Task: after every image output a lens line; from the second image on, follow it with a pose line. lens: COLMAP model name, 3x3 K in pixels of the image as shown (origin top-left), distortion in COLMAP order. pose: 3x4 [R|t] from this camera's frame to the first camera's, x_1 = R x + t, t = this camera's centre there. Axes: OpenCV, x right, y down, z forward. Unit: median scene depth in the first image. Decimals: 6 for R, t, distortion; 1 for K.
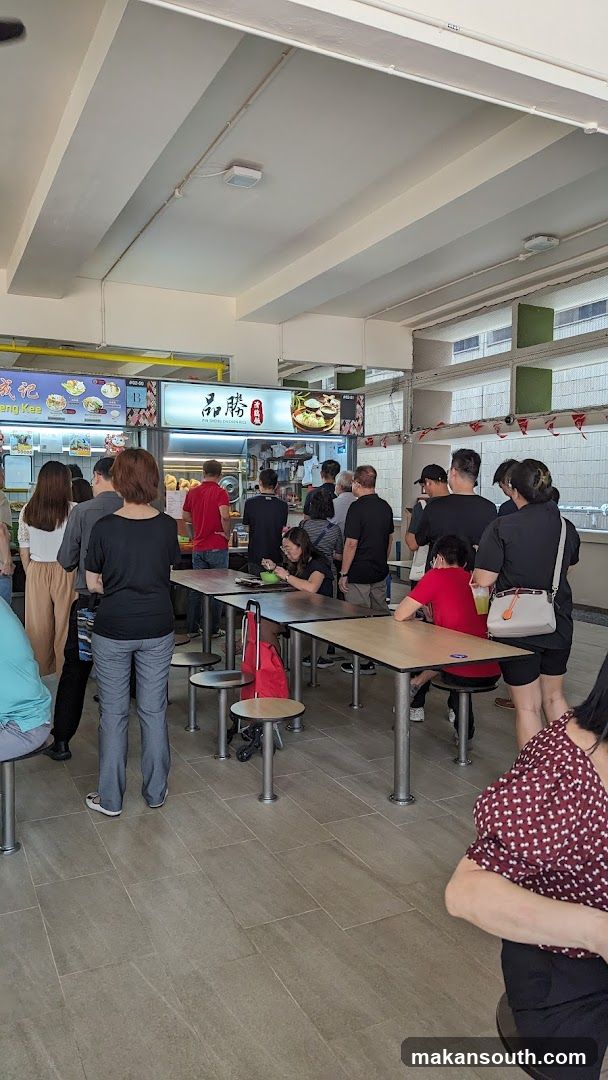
lens RADIAL K [[763.2, 0, 304.0], [0, 763.2, 540.0], [0, 0, 1]] dist [0.049490, -0.001793]
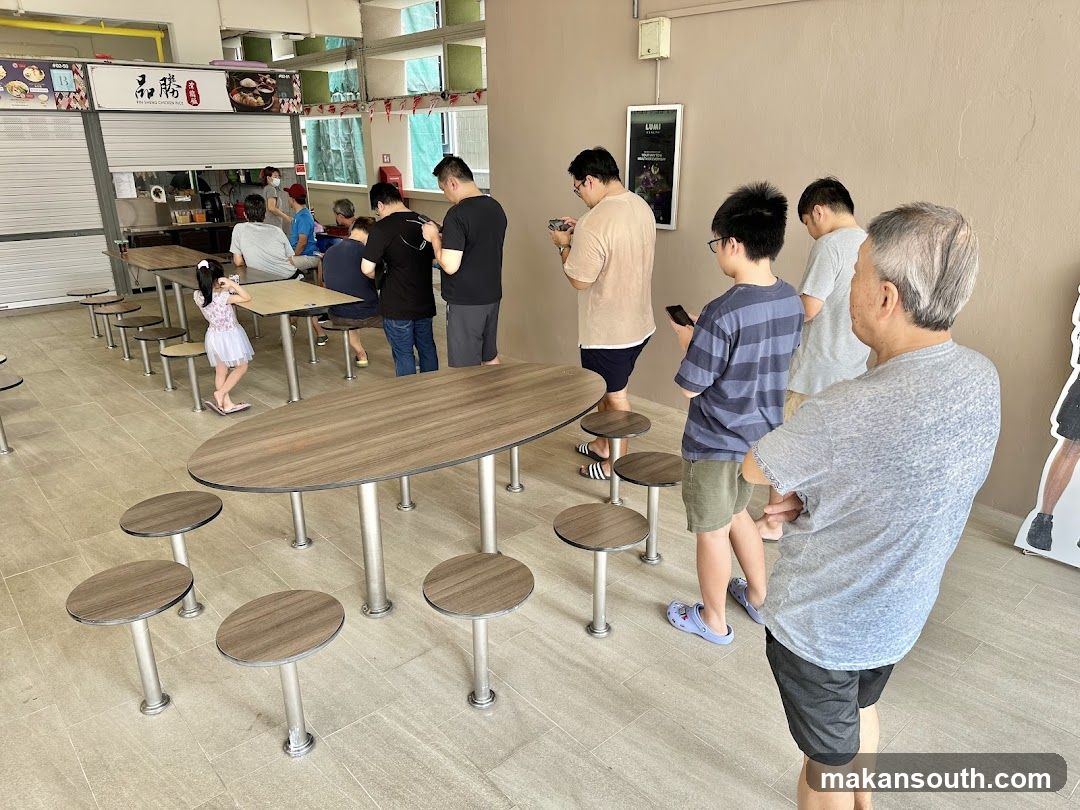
lens RADIAL K [[761.9, 0, 543.5], [0, 761.9, 416.3], [0, 0, 1]] dist [0.000481, -0.009506]
pose [[0.963286, -0.101926, 0.248376, 0.100601], [0.029147, 0.959367, 0.280653, -0.017538], [-0.266890, -0.263110, 0.927115, -0.235837]]
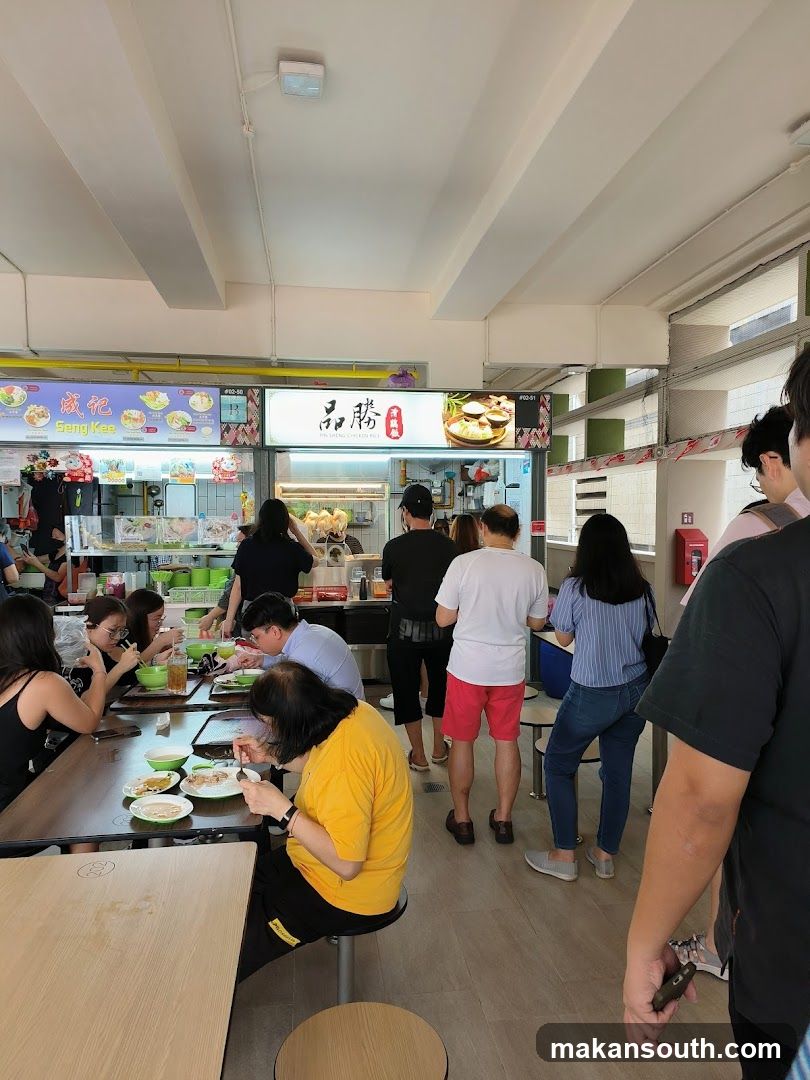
lens RADIAL K [[708.5, 0, 405.0], [0, 708.5, 540.0], [0, 0, 1]] dist [0.053960, 0.000090]
pose [[0.948580, 0.005862, -0.316483, 0.173717], [-0.014689, 0.999567, -0.025512, -0.031443], [0.316197, 0.028849, 0.948255, 0.332765]]
